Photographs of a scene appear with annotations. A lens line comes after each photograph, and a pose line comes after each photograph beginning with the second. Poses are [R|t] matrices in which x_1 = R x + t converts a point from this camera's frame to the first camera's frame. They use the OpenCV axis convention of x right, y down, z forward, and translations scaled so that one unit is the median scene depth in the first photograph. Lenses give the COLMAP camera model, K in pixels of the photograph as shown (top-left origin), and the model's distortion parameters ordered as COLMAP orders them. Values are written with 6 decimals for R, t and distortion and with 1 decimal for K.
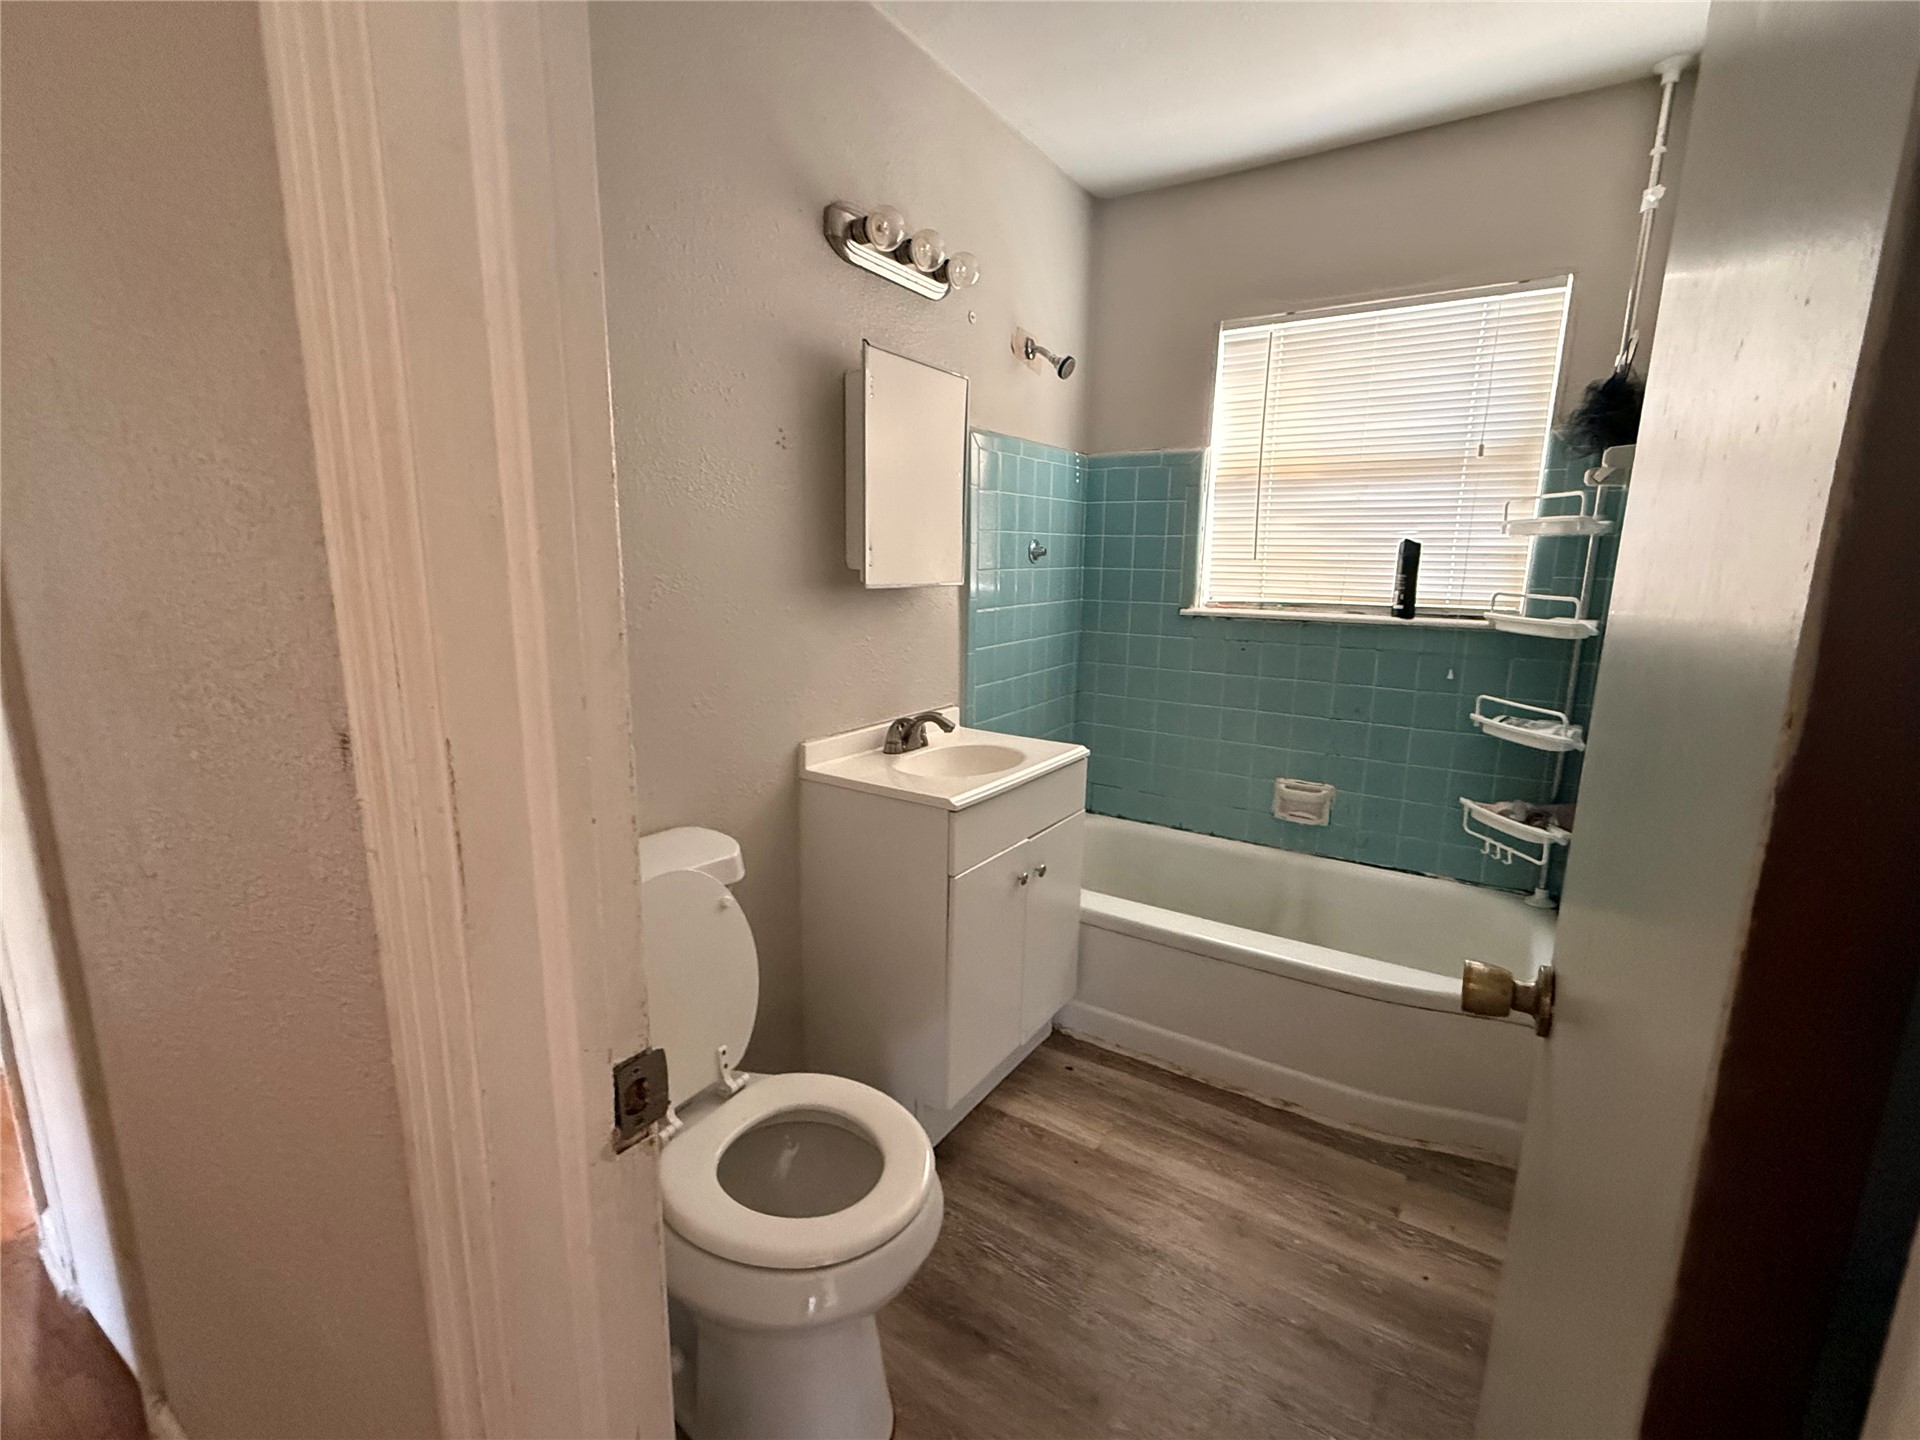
lens RADIAL K [[838.7, 0, 961.2], [0, 838.7, 721.4], [0, 0, 1]] dist [0.005424, 0.000553]
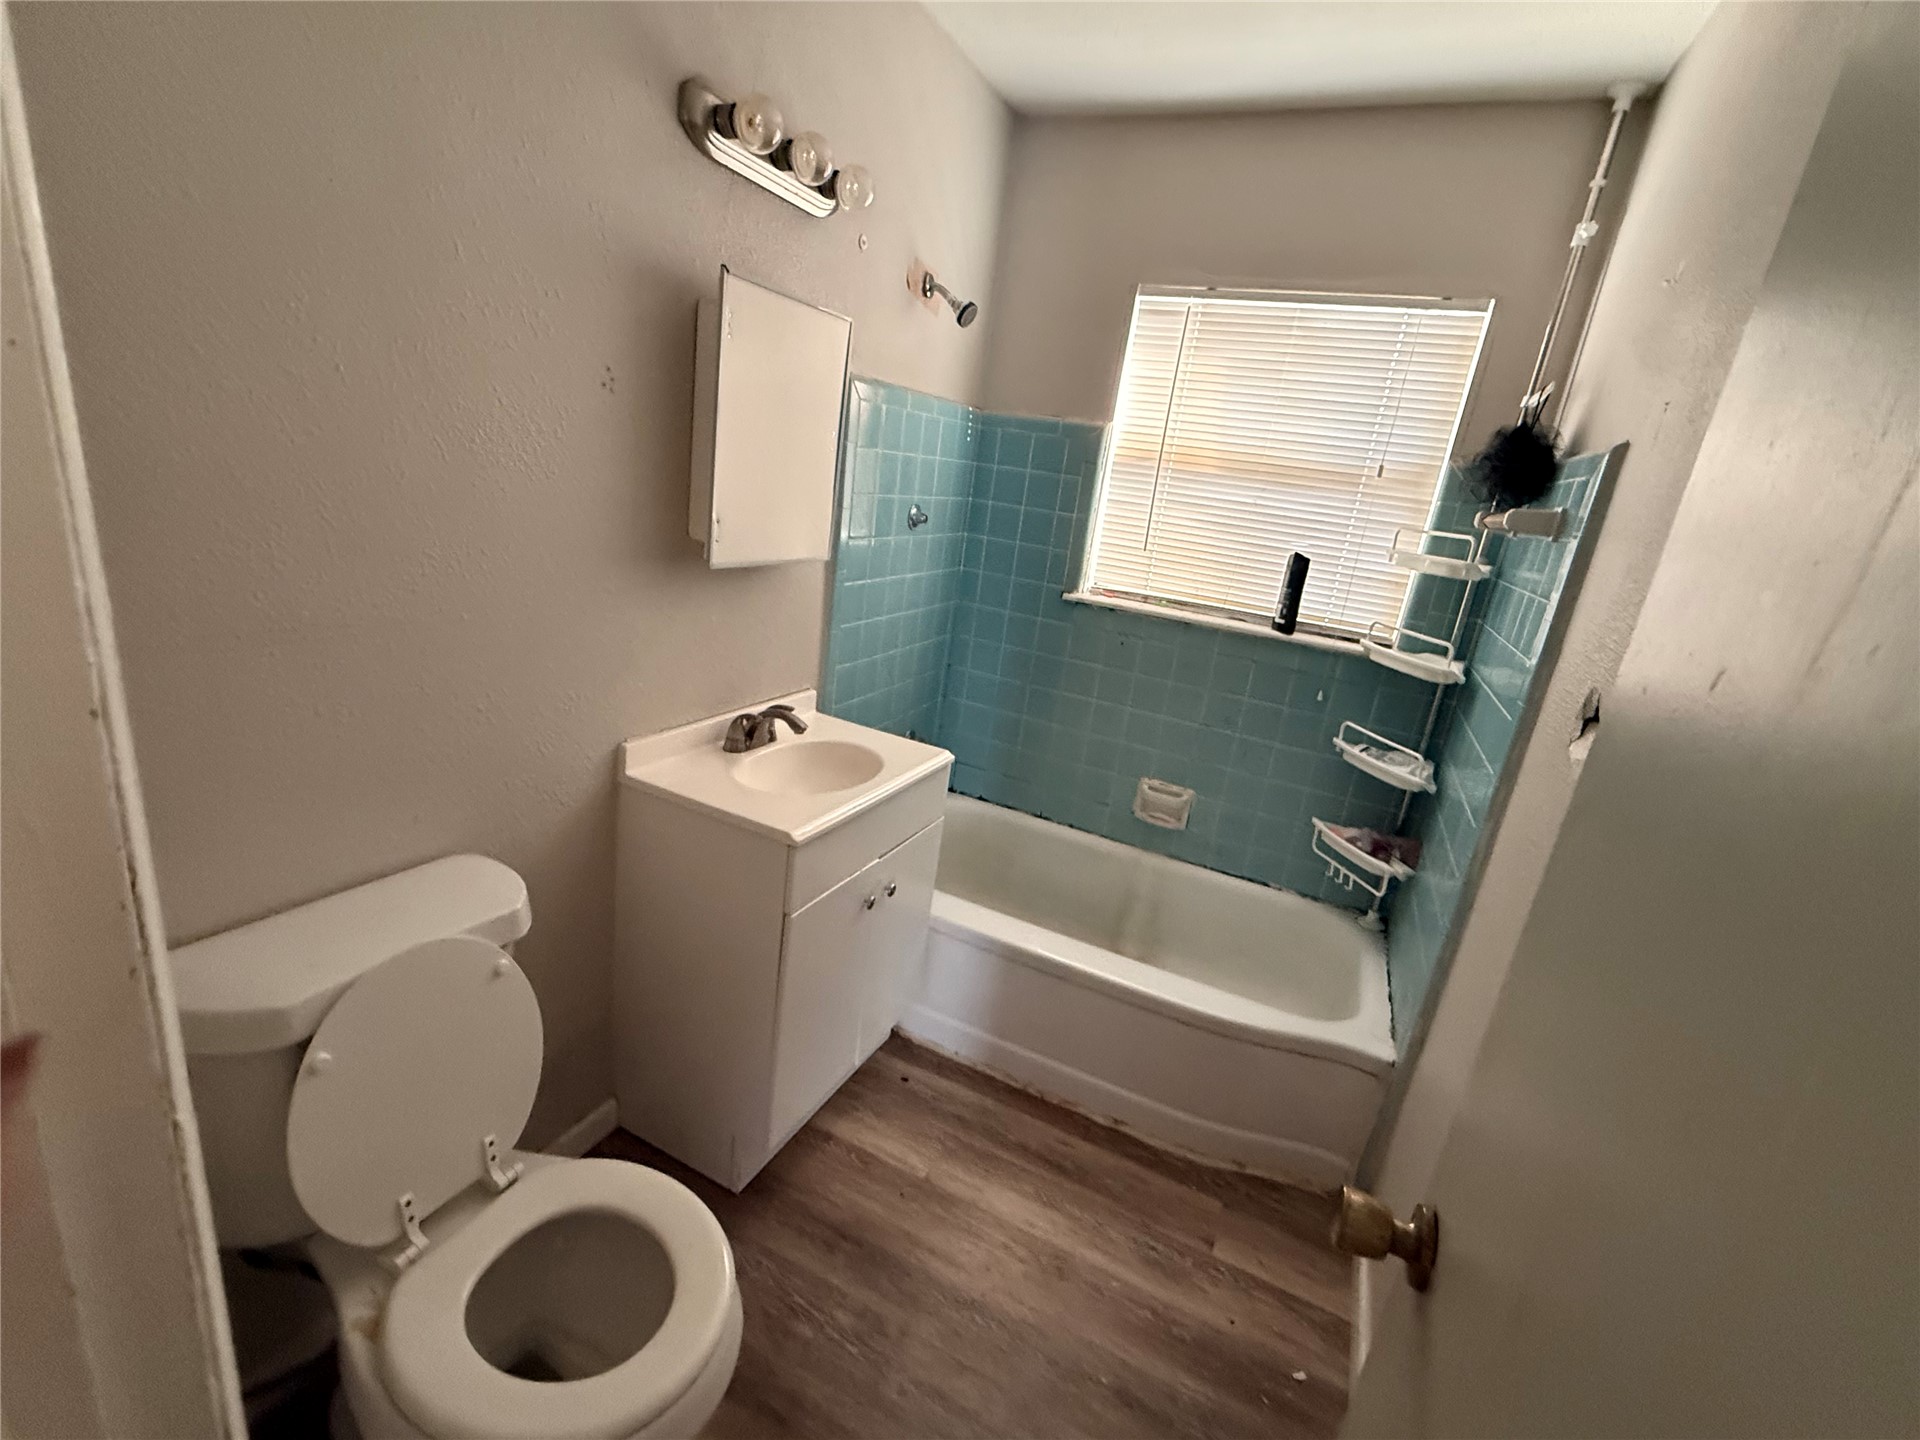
lens RADIAL K [[838.7, 0, 962.2], [0, 838.7, 720.3], [0, 0, 1]] dist [0.005424, 0.000553]
pose [[0.984537, 0.071654, 0.159851, 0.011416], [-0.088513, 0.990945, 0.100964, -0.103395], [-0.151169, -0.113552, 0.981964, 0.100774]]
